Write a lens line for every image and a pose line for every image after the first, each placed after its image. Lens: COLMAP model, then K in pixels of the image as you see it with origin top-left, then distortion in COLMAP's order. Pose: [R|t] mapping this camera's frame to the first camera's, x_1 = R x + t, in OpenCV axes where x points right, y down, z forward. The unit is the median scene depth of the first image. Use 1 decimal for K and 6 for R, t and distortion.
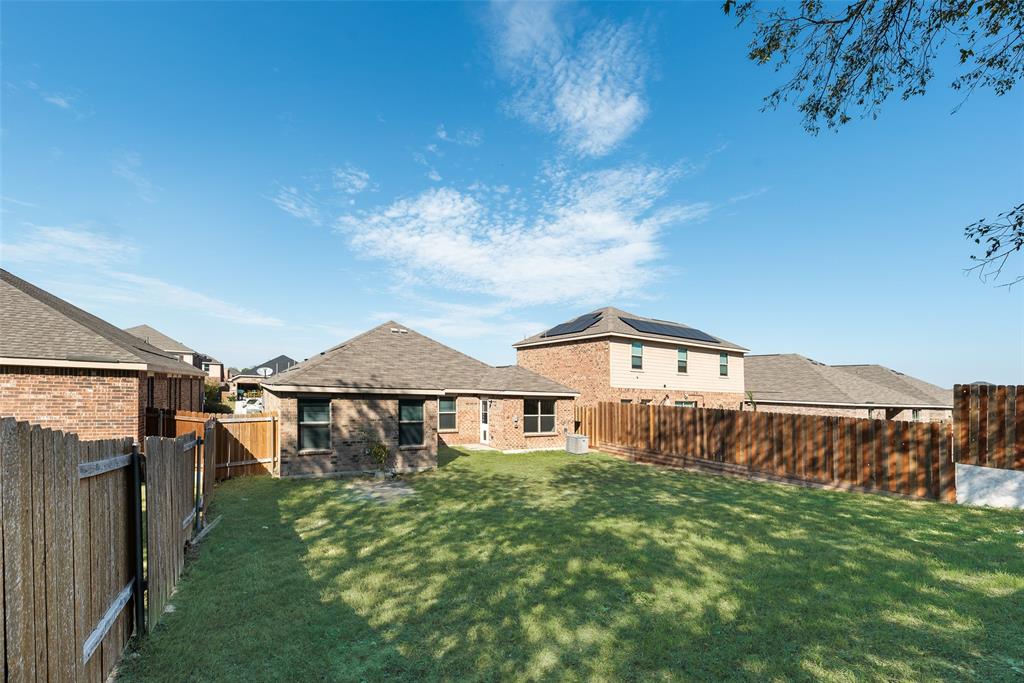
lens RADIAL K [[429.8, 0, 514.0], [0, 429.8, 378.2], [0, 0, 1]] dist [0.002623, -0.000241]
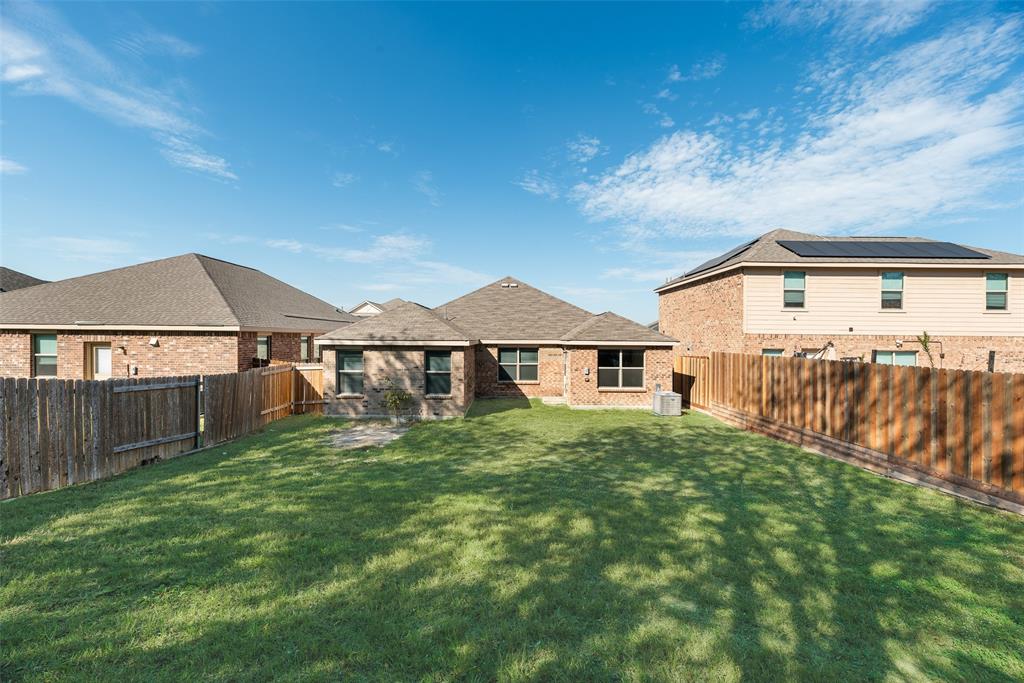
lens RADIAL K [[411.8, 0, 513.2], [0, 411.8, 347.6], [0, 0, 1]] dist [0.001550, -0.000122]
pose [[0.851919, -0.011983, -0.523537, 0.352501], [0.032553, 0.999017, 0.030105, 0.014341], [0.522661, -0.042690, 0.851471, 0.198646]]
